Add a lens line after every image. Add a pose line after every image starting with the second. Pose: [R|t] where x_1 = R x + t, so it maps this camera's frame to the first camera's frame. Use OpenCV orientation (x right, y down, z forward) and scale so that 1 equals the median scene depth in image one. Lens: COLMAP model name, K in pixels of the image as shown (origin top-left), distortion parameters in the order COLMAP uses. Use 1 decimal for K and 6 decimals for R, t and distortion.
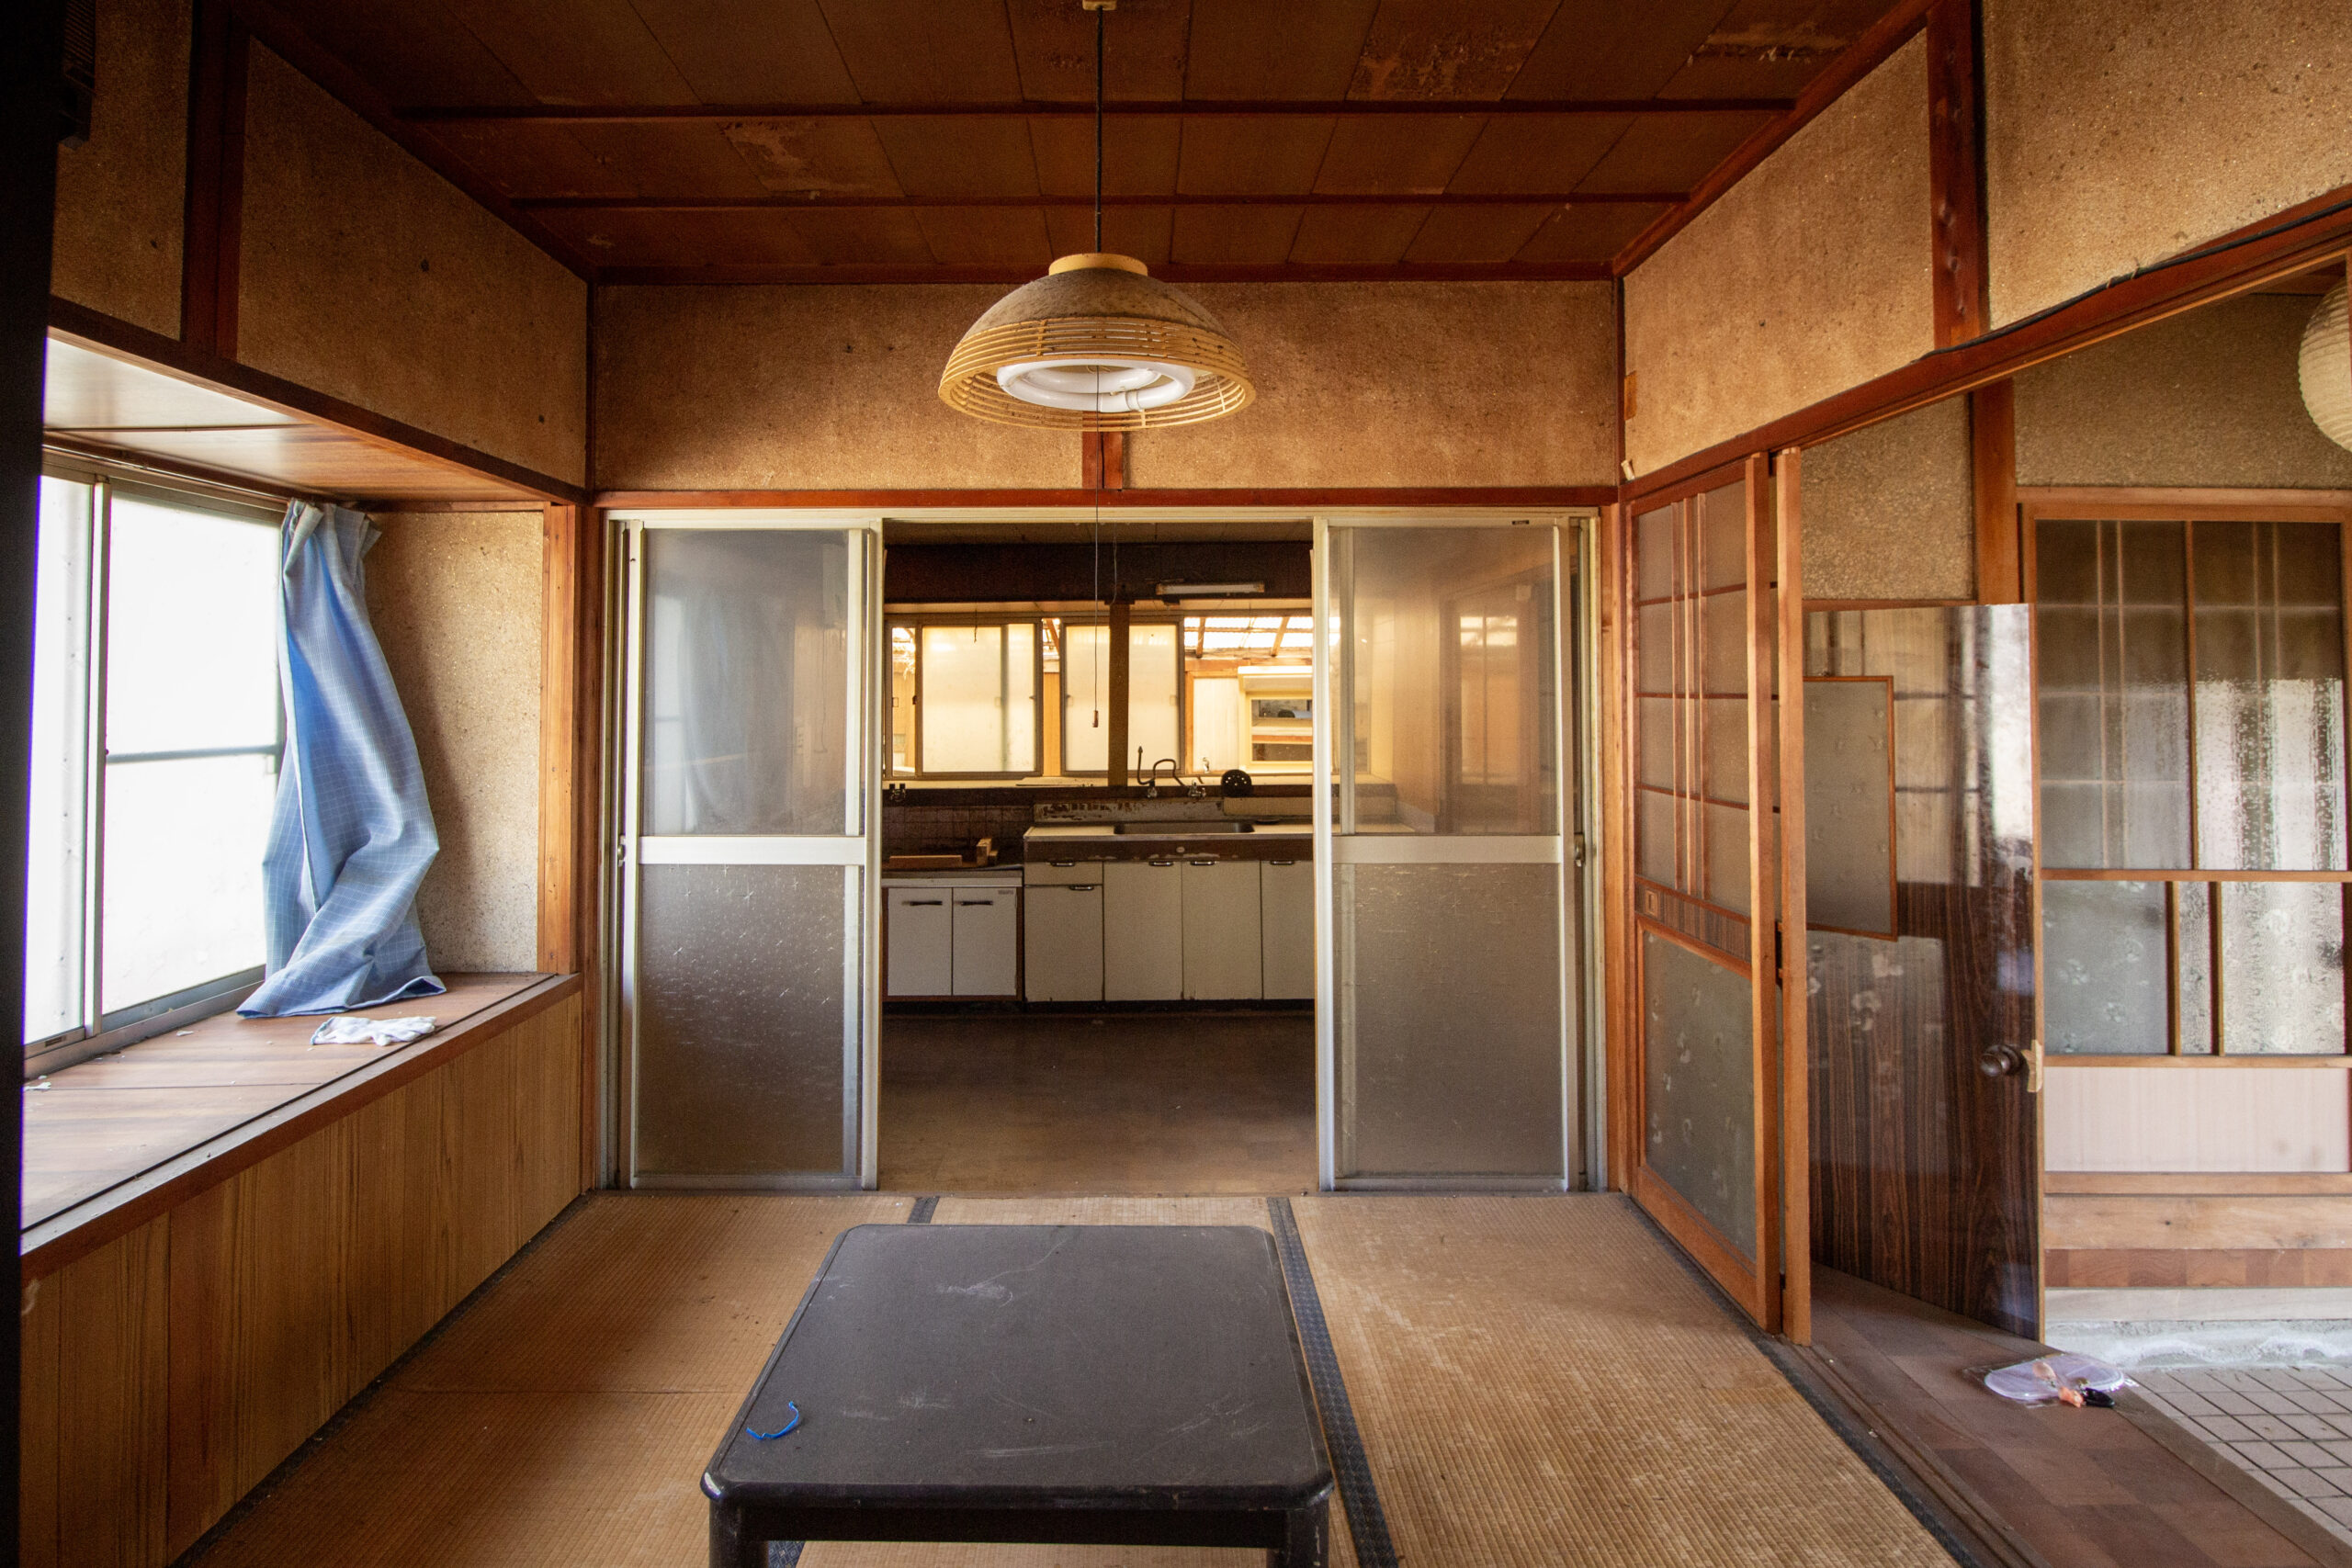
lens RADIAL K [[1191.0, 0, 1152.6], [0, 1191.0, 674.6], [0, 0, 1]] dist [-0.007934, -0.000092]
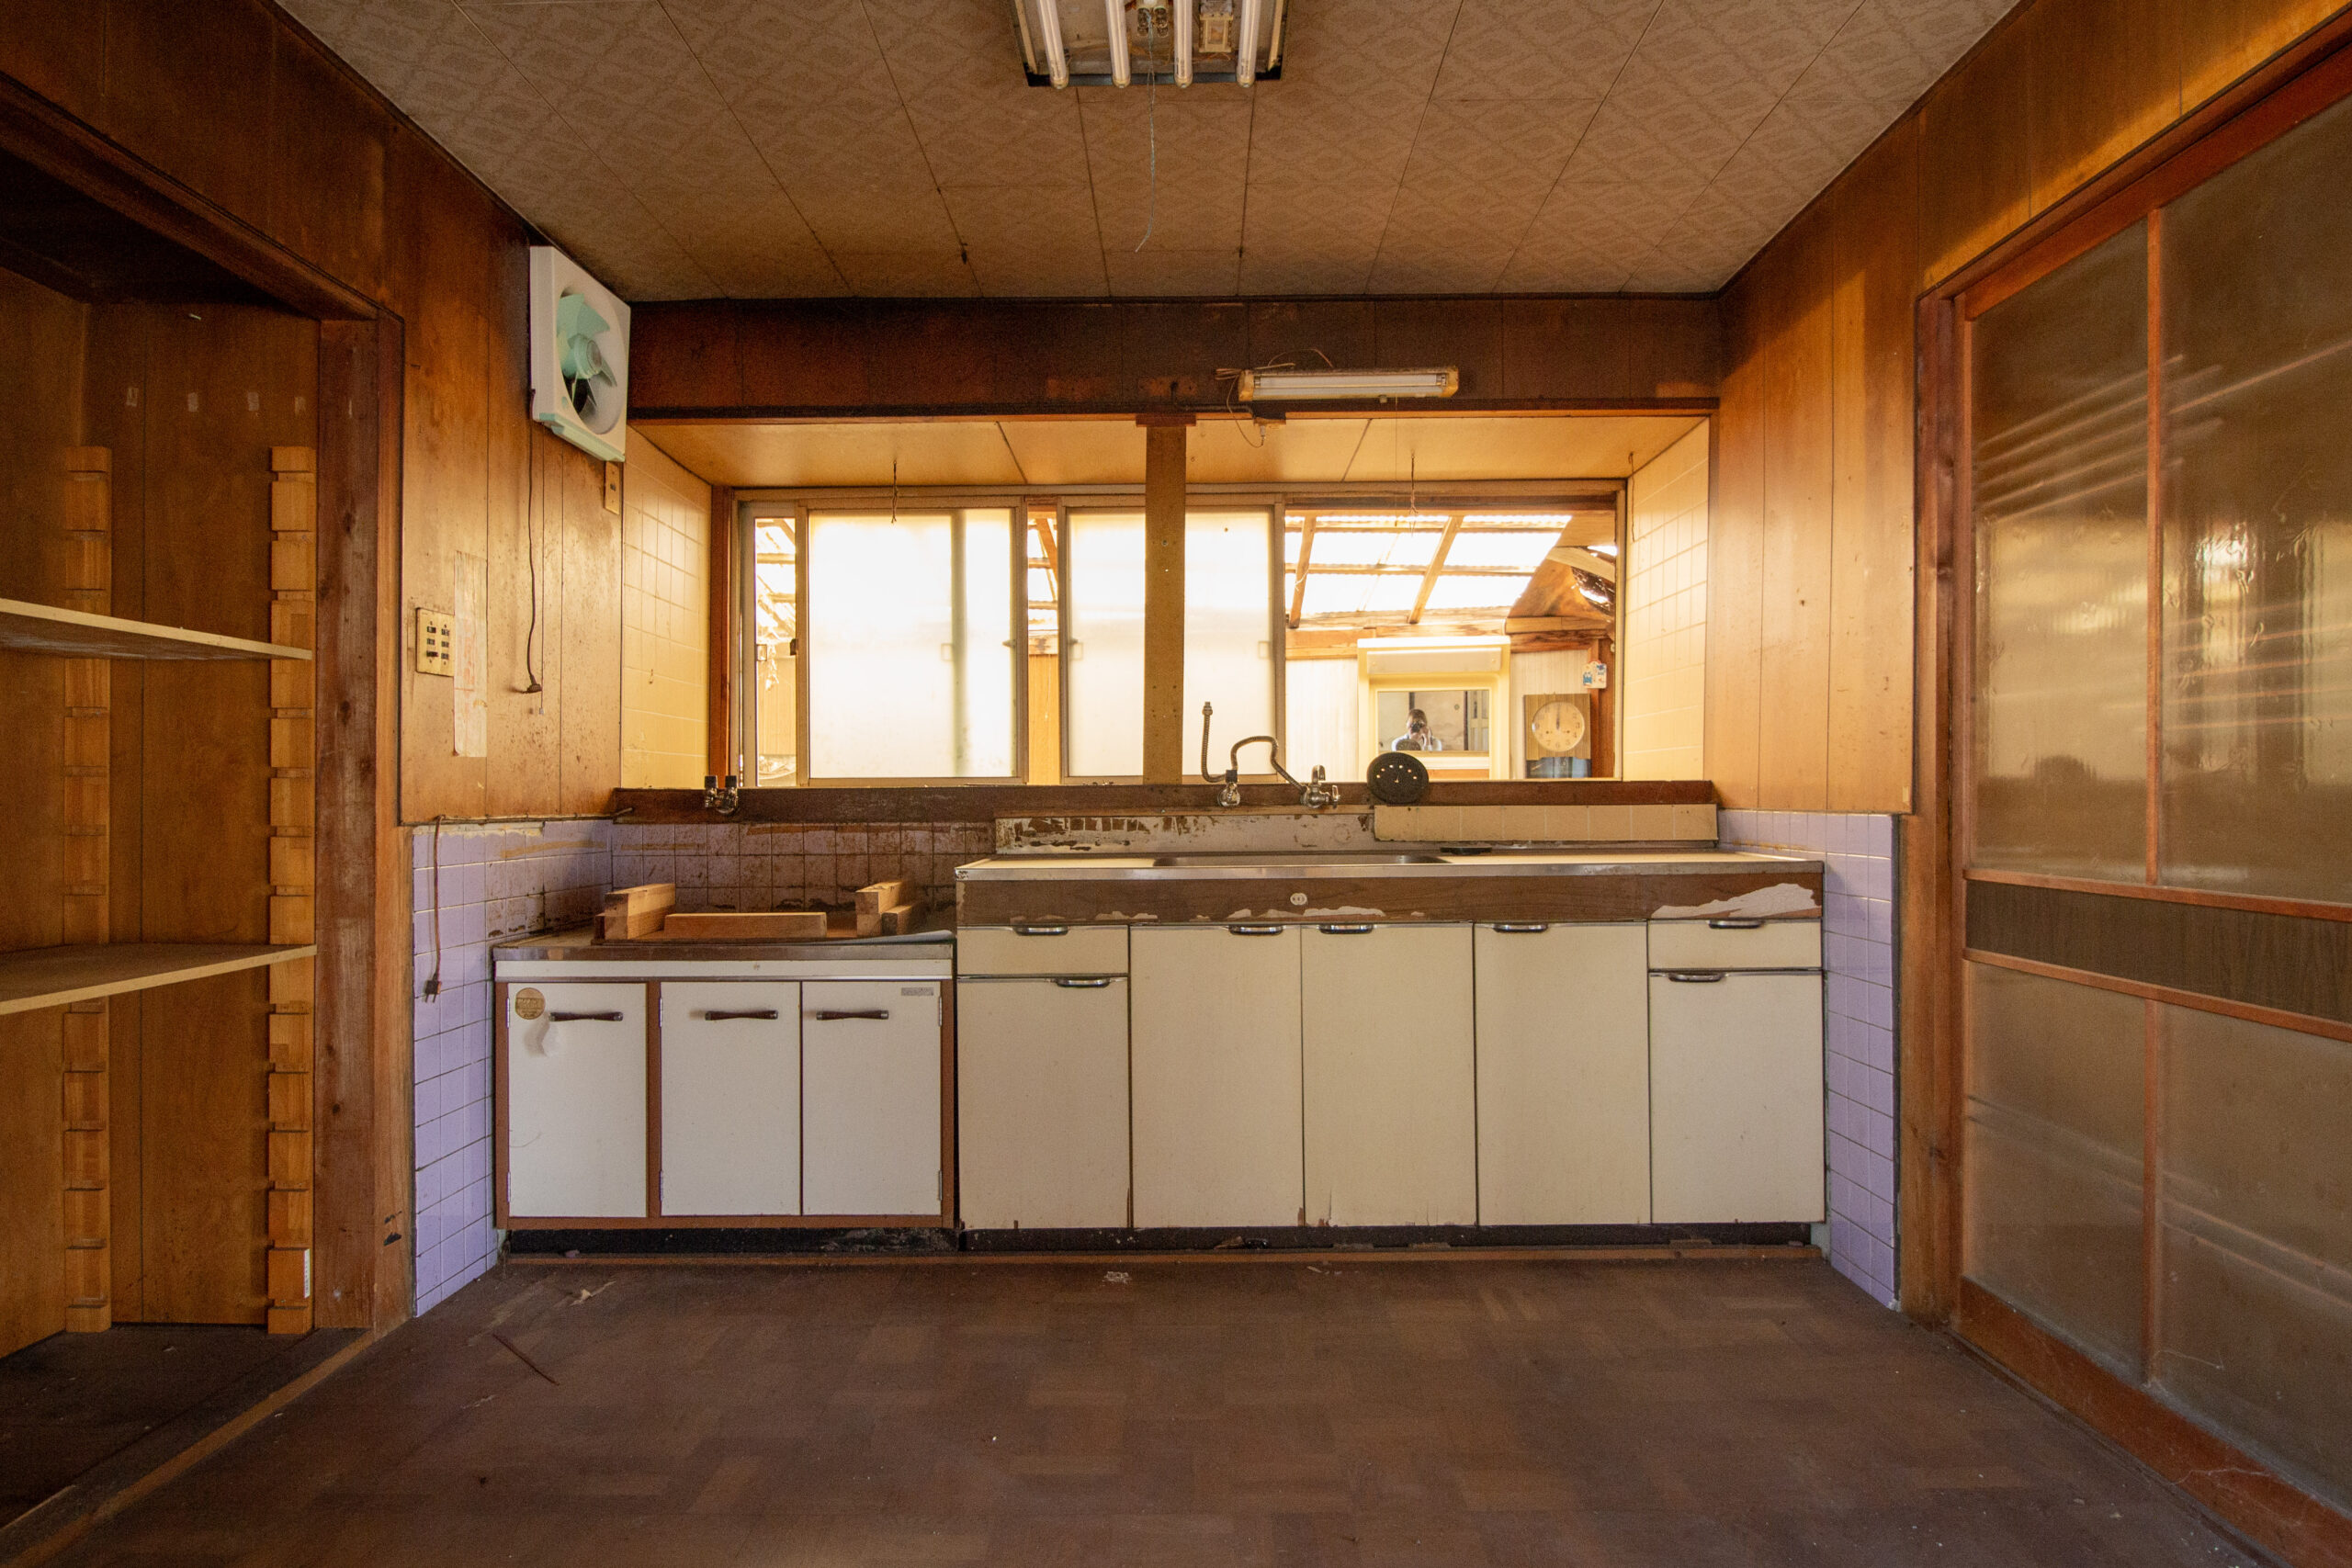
lens RADIAL K [[1248.3, 0, 1175.8], [0, 1248.3, 789.3], [0, 0, 1]] dist [-0.003815, -0.006788]
pose [[0.999728, -0.001190, -0.023275, -0.011403], [0.001373, 0.999968, 0.007856, 0.092518], [0.023265, -0.007886, 0.999698, 0.476999]]
